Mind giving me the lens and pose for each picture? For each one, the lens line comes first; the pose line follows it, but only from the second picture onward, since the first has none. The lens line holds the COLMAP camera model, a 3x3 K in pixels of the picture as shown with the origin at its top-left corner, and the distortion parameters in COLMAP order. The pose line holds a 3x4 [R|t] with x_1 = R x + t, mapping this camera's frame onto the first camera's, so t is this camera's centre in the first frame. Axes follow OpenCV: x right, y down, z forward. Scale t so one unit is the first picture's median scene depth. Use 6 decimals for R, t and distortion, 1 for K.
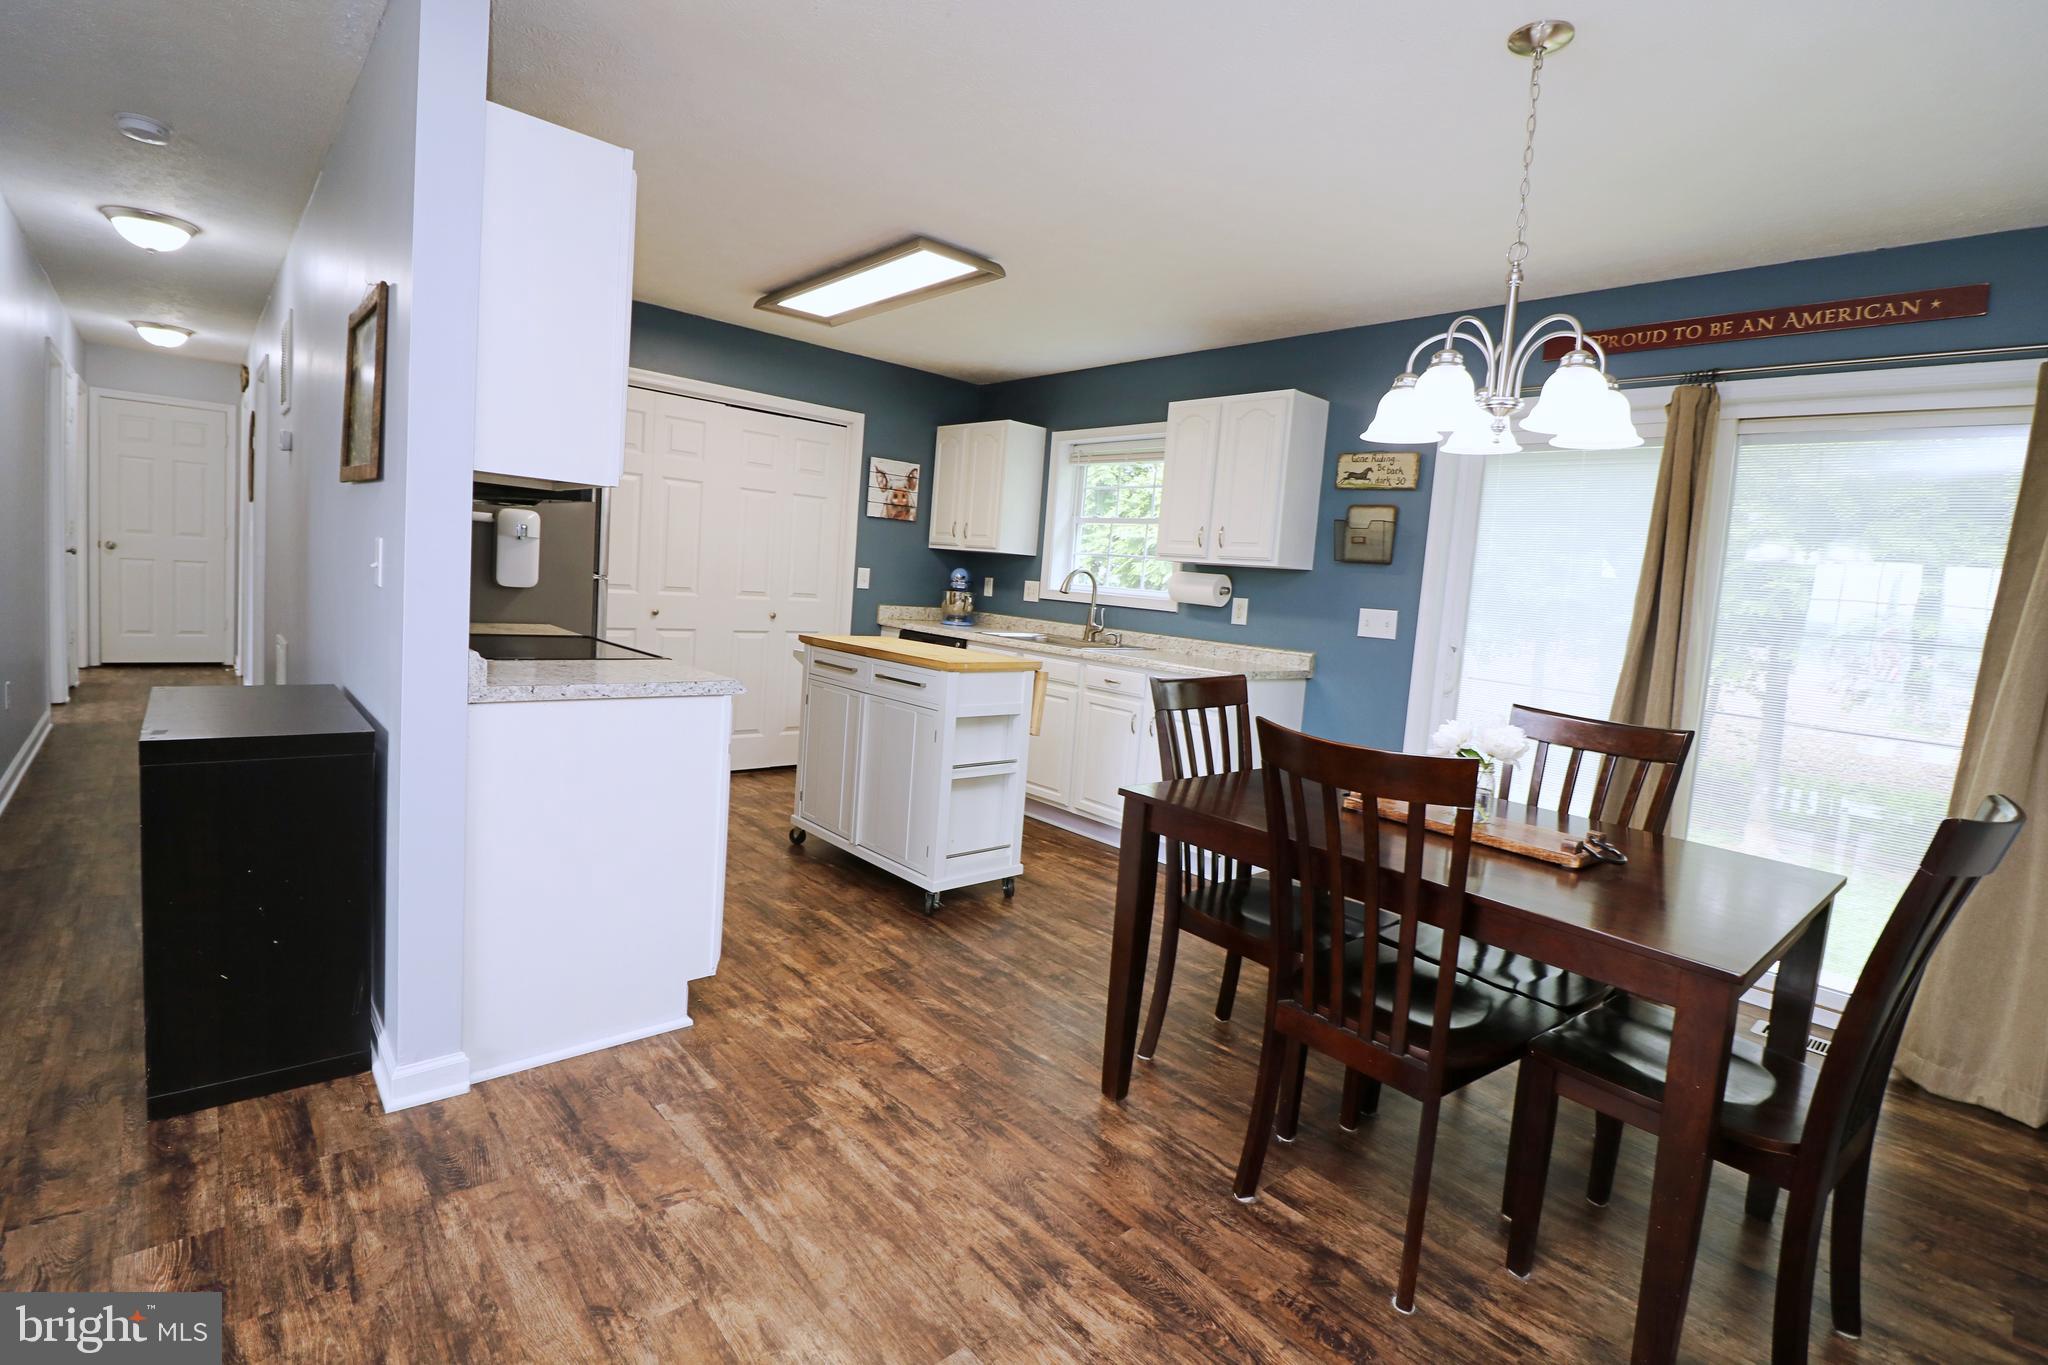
lens RADIAL K [[945.0, 0, 1018.9], [0, 945.0, 662.5], [0, 0, 1]] dist [-0.010161, -0.006762]
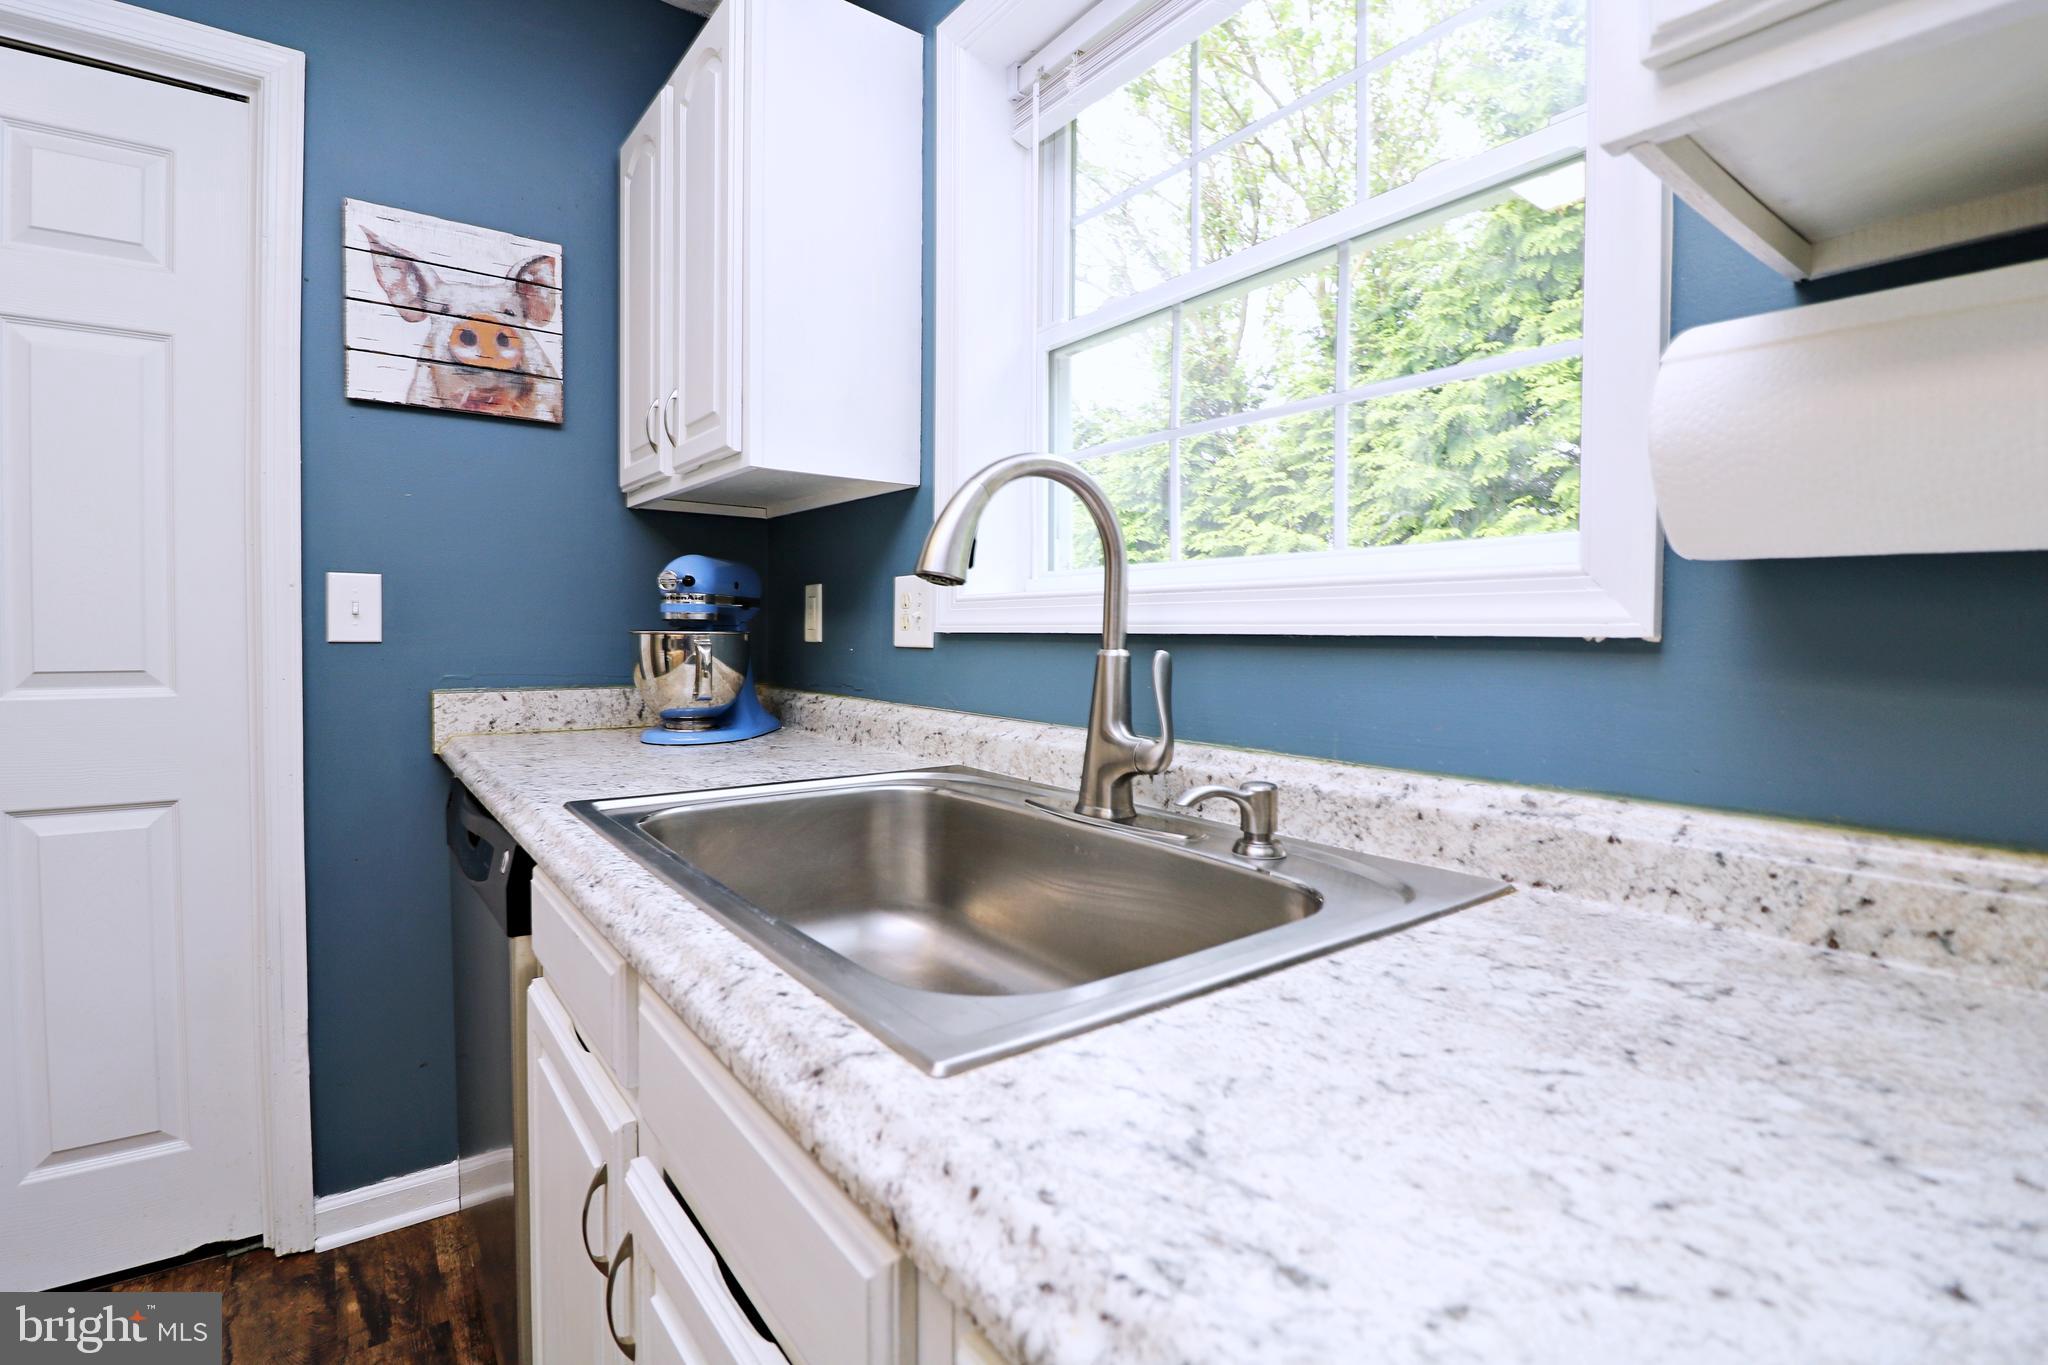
lens RADIAL K [[945.0, 0, 1022.9], [0, 945.0, 657.8], [0, 0, 1]] dist [-0.010161, -0.006762]
pose [[0.994392, -0.065744, -0.082842, 0.069076], [0.059894, 0.995661, -0.071216, -0.038947], [0.087165, 0.065854, 0.994015, 0.718202]]
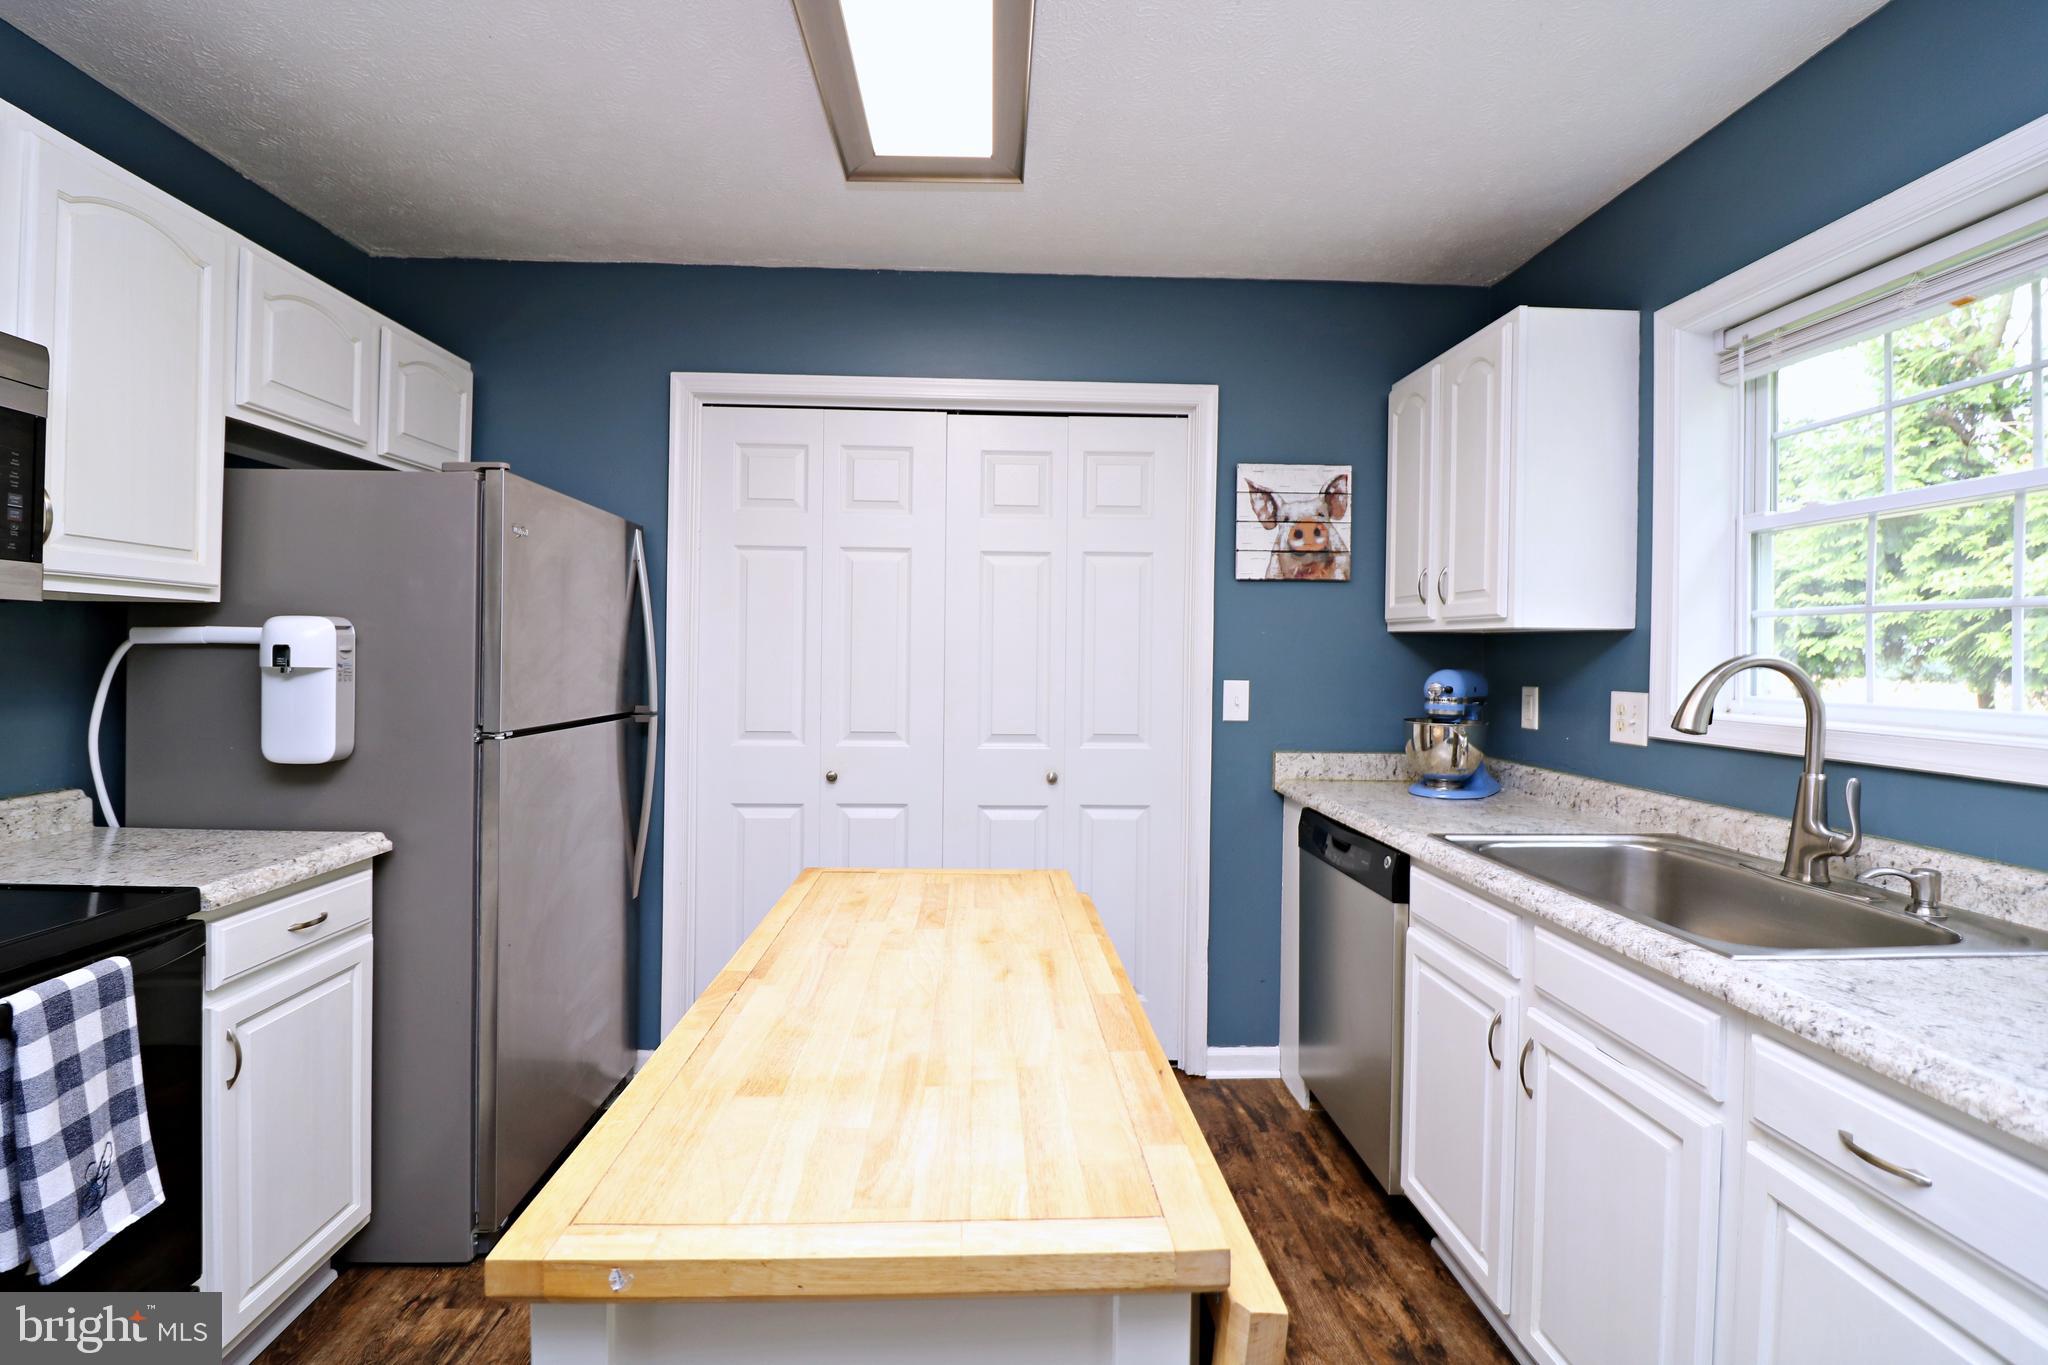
lens RADIAL K [[945.0, 0, 1012.1], [0, 945.0, 658.0], [0, 0, 1]] dist [-0.010161, -0.006762]
pose [[0.769740, -0.063171, -0.635225, 0.066548], [-0.013353, 0.993280, -0.114959, -0.051516], [0.638218, 0.096971, 0.763724, 0.528140]]
